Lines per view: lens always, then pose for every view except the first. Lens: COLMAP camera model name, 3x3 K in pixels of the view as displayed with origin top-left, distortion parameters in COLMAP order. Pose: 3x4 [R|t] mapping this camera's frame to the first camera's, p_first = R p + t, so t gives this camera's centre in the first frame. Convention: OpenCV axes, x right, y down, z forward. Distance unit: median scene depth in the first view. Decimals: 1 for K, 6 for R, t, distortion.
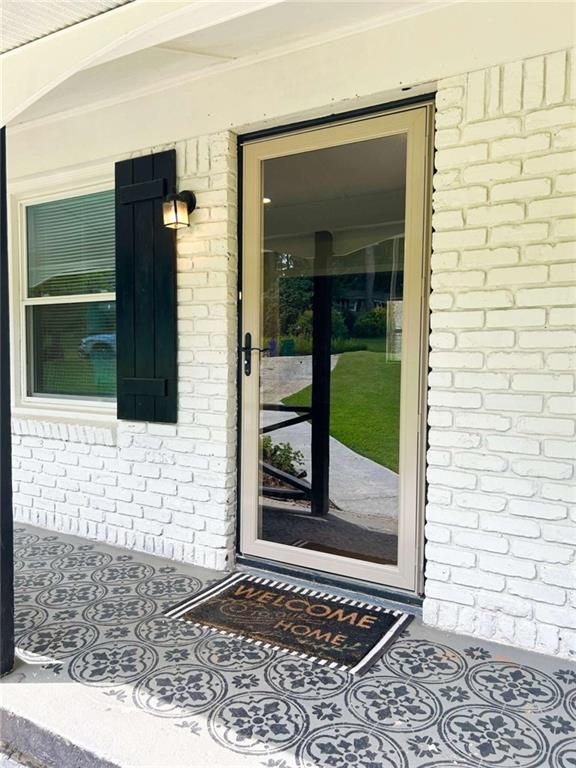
lens RADIAL K [[565.9, 0, 277.1], [0, 565.9, 385.0], [0, 0, 1]] dist [0.053784, -0.049715]
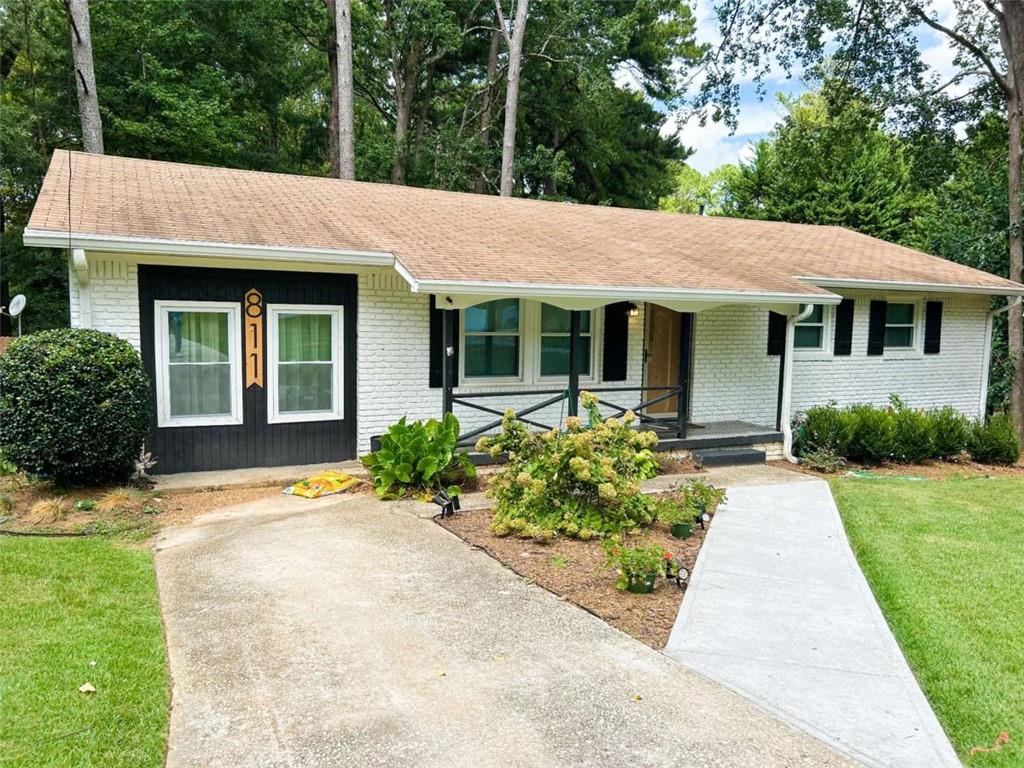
lens RADIAL K [[754.5, 0, 540.8], [0, 754.5, 380.5], [0, 0, 1]] dist [0.053784, -0.049715]
pose [[0.532201, -0.075981, 0.843202, -3.825871], [0.031584, 0.997053, 0.069909, -0.224611], [-0.846029, -0.010574, 0.533032, -0.742771]]
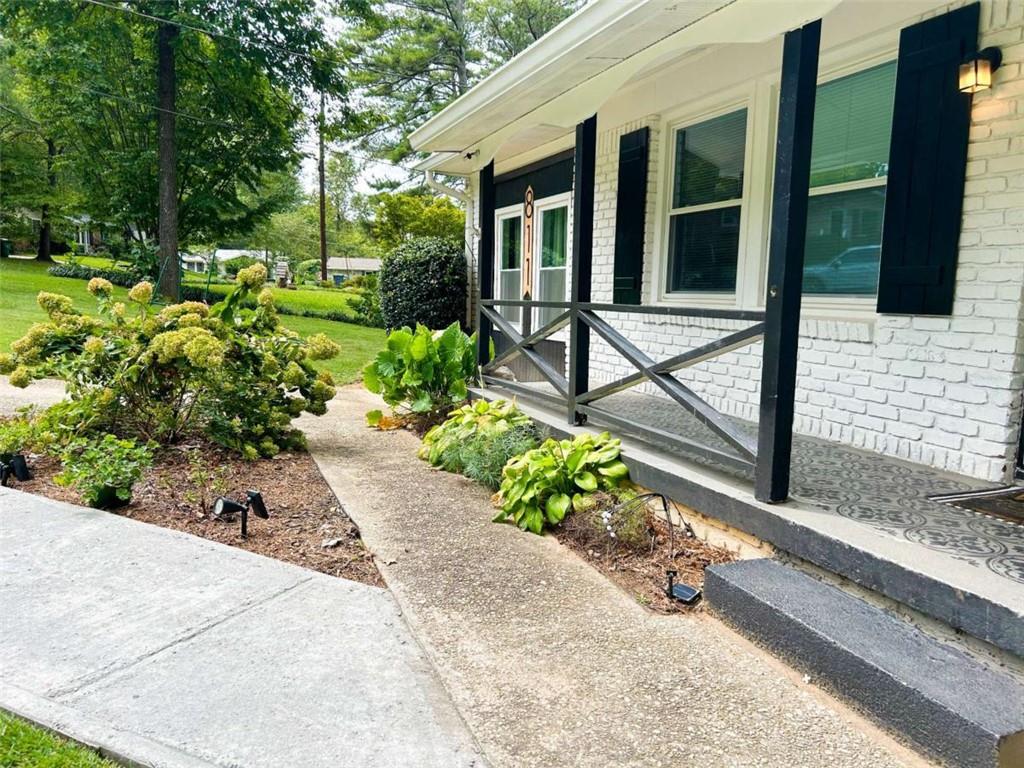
lens RADIAL K [[754.5, 0, 540.8], [0, 754.5, 380.5], [0, 0, 1]] dist [0.053784, -0.049715]
pose [[0.815732, 0.080915, -0.572742, -0.007484], [-0.054980, 0.996531, 0.062480, 0.133677], [0.575811, -0.019478, 0.817351, -0.368671]]
